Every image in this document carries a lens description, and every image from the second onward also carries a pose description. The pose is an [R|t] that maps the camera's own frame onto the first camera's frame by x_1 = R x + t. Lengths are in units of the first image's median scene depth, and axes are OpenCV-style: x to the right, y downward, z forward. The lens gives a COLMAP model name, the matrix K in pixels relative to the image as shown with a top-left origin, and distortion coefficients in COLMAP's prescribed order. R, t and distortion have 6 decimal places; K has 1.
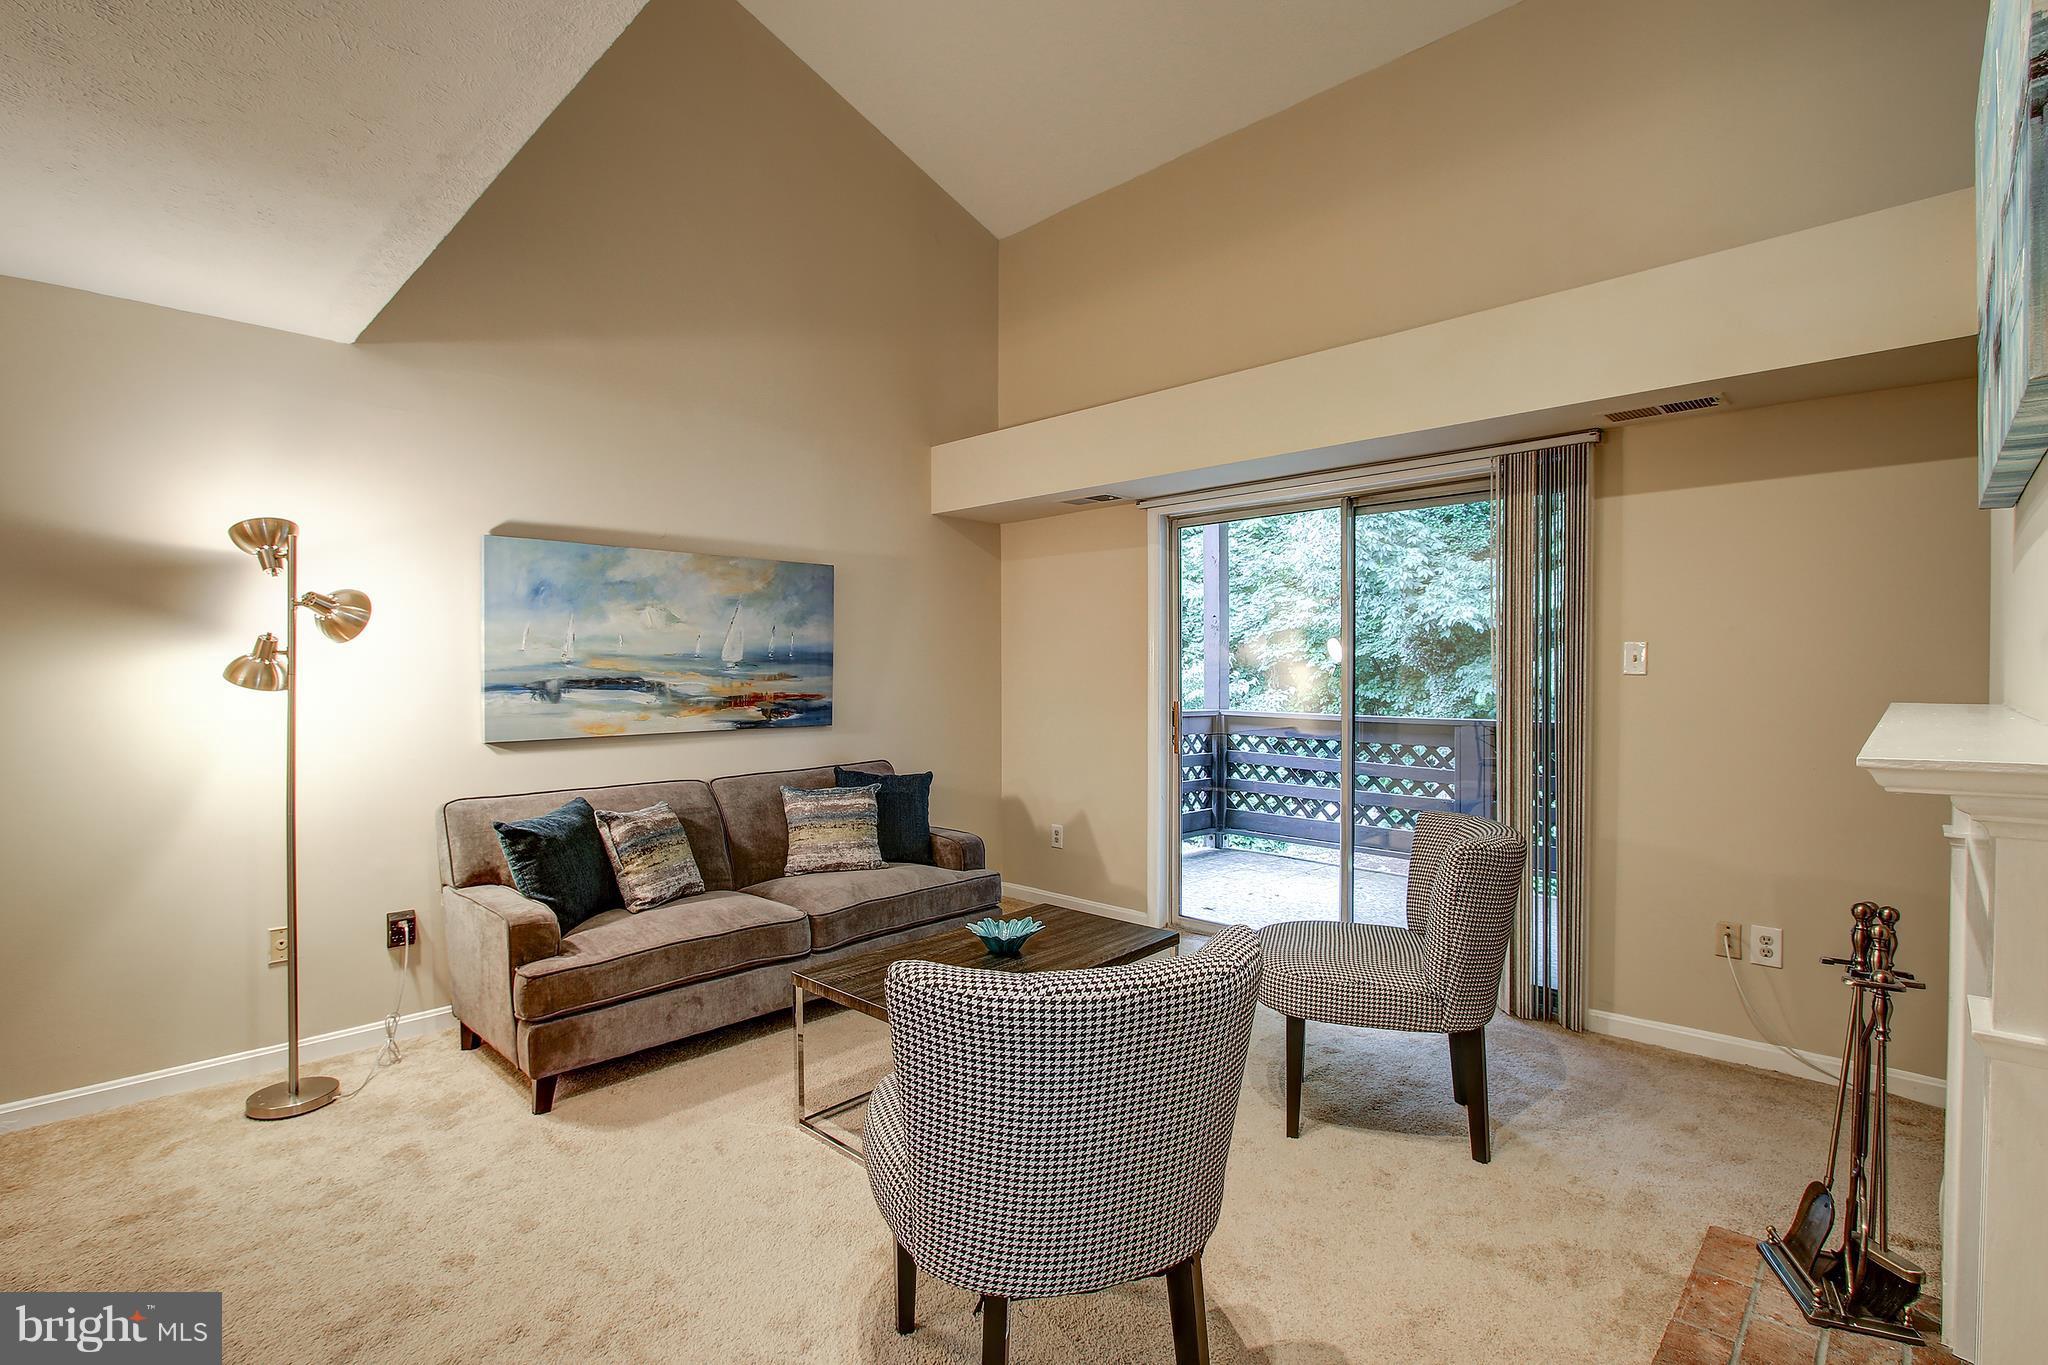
lens RADIAL K [[993.9, 0, 1051.2], [0, 993.9, 685.9], [0, 0, 1]] dist [-0.025526, 0.000399]
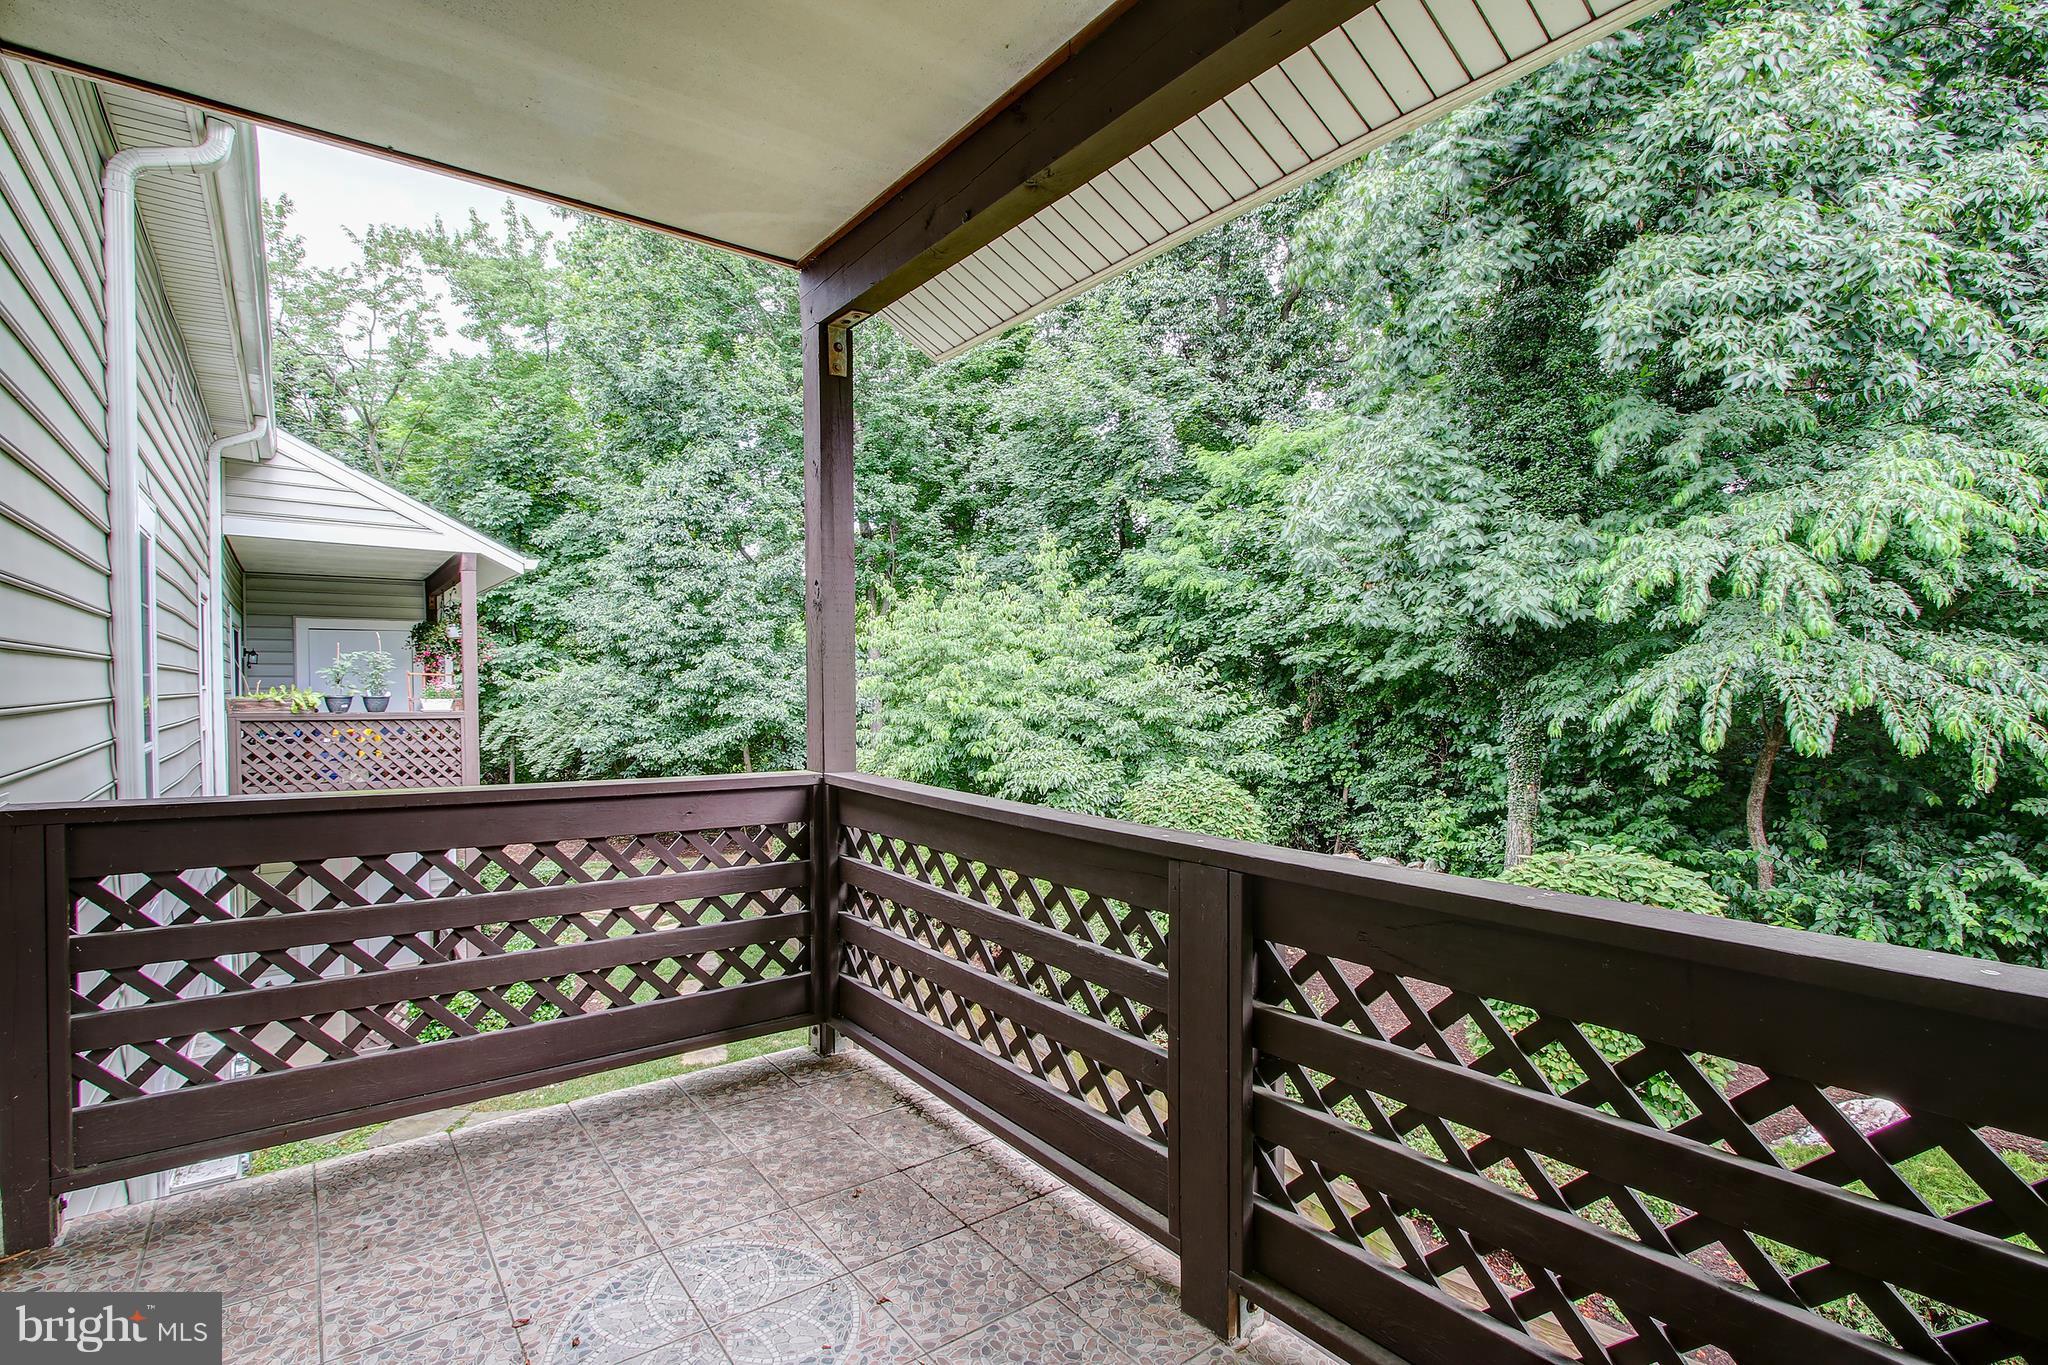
lens RADIAL K [[946.0, 0, 1027.4], [0, 946.0, 692.3], [0, 0, 1]] dist [-0.025375, 0.003345]
pose [[0.982350, 0.004302, -0.187003, 0.207012], [-0.003709, 0.999987, 0.003520, -0.011253], [0.187016, -0.002764, 0.982353, 0.323727]]
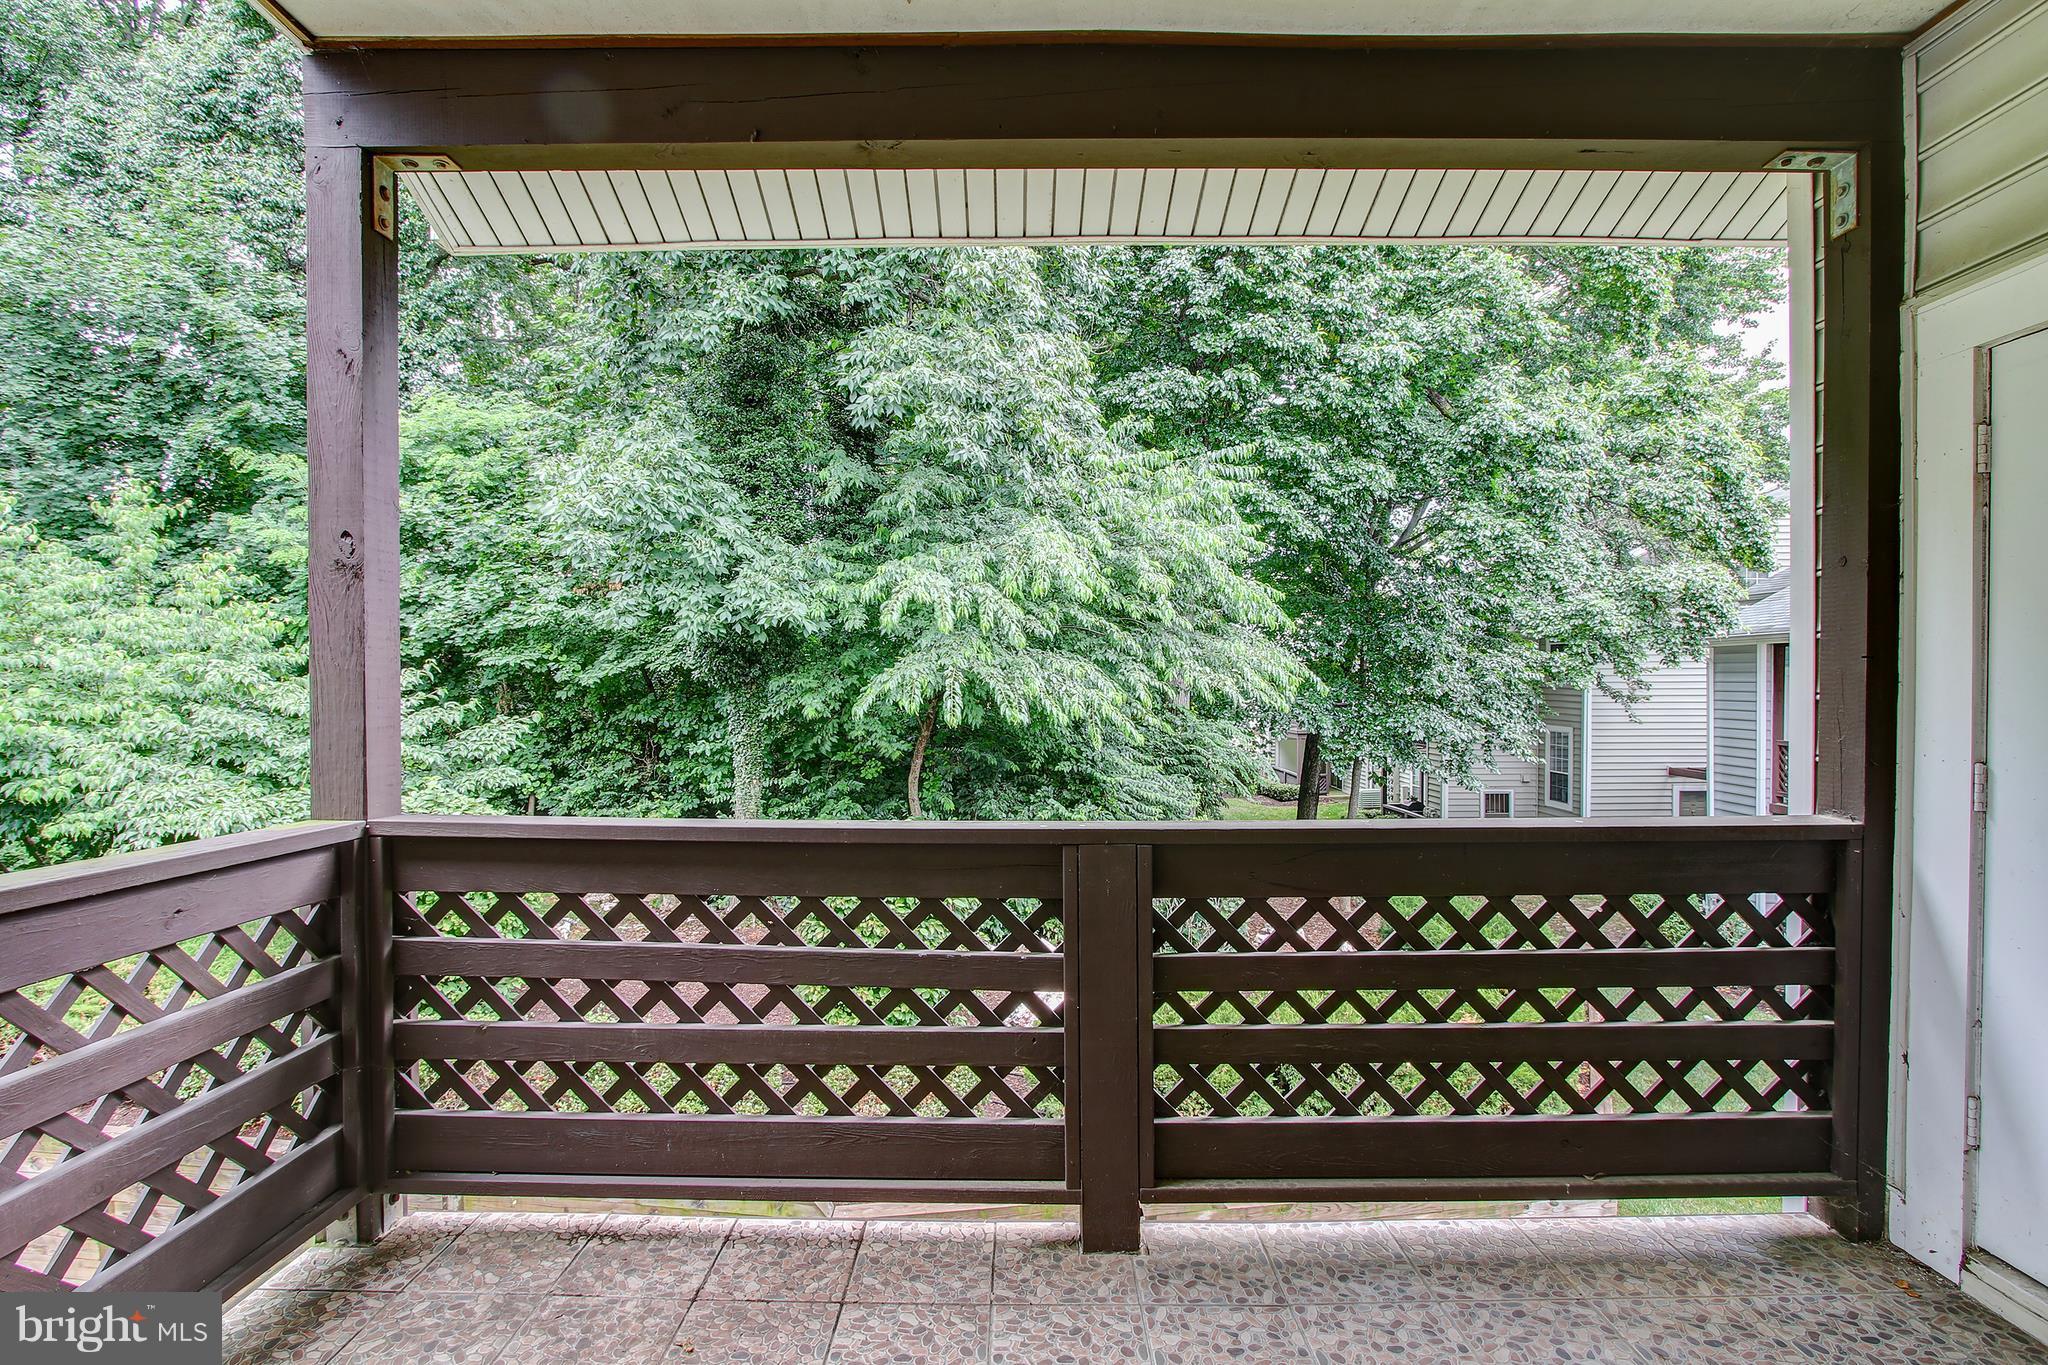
lens RADIAL K [[946.0, 0, 1002.7], [0, 946.0, 693.6], [0, 0, 1]] dist [-0.025375, 0.003345]
pose [[0.752952, -0.005448, 0.658053, 0.072593], [0.007980, 0.999968, -0.000852, -0.009556], [-0.658027, 0.005893, 0.752971, 0.364374]]
